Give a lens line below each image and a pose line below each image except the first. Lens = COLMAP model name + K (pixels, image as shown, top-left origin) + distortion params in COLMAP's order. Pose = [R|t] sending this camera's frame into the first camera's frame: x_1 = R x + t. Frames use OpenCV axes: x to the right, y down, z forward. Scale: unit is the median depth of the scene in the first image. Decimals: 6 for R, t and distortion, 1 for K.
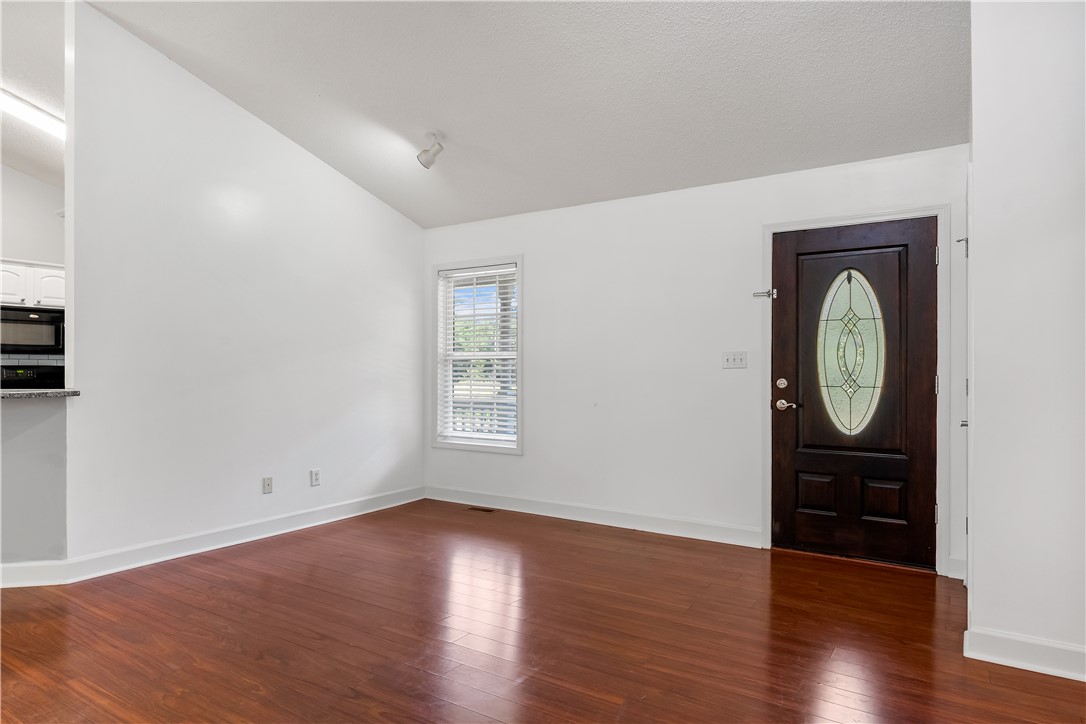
lens RADIAL K [[650.1, 0, 543.0], [0, 650.1, 362.0], [0, 0, 1]] dist [0.000687, 0.000117]
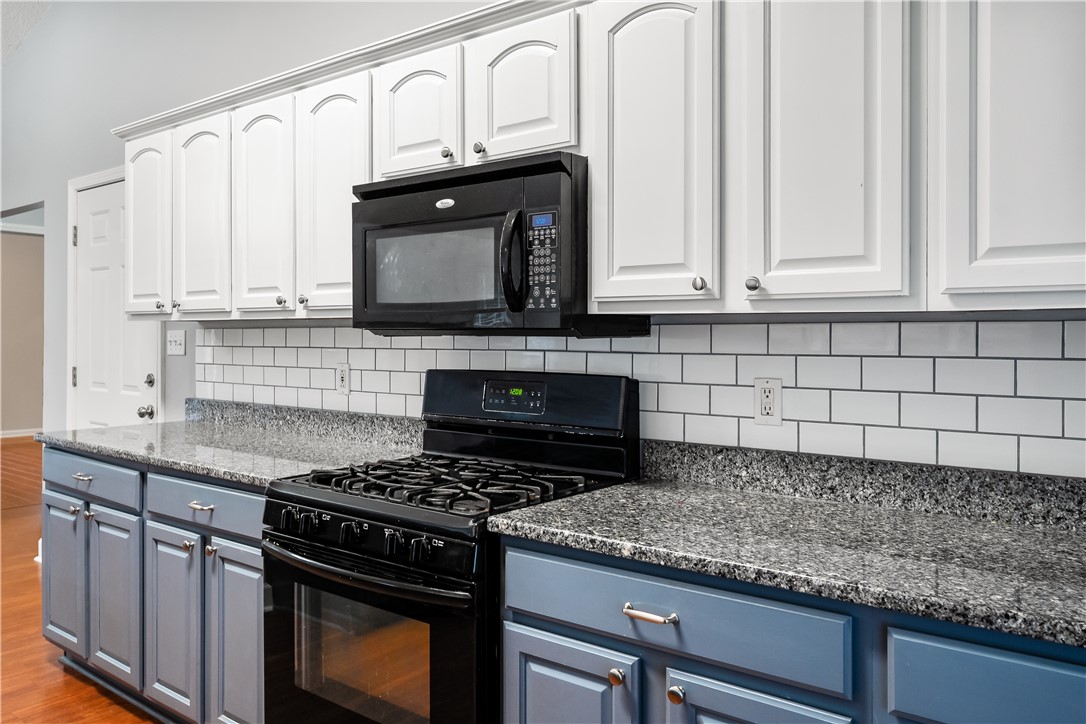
lens RADIAL K [[874.4, 0, 542.6], [0, 874.4, 324.2], [0, 0, 1]] dist [-0.033007, 0.000202]
pose [[-0.108895, 0.000193, -0.994053, -0.405647], [0.000752, 1.000000, 0.000112, -0.017163], [0.994053, -0.000736, -0.108895, 1.083094]]
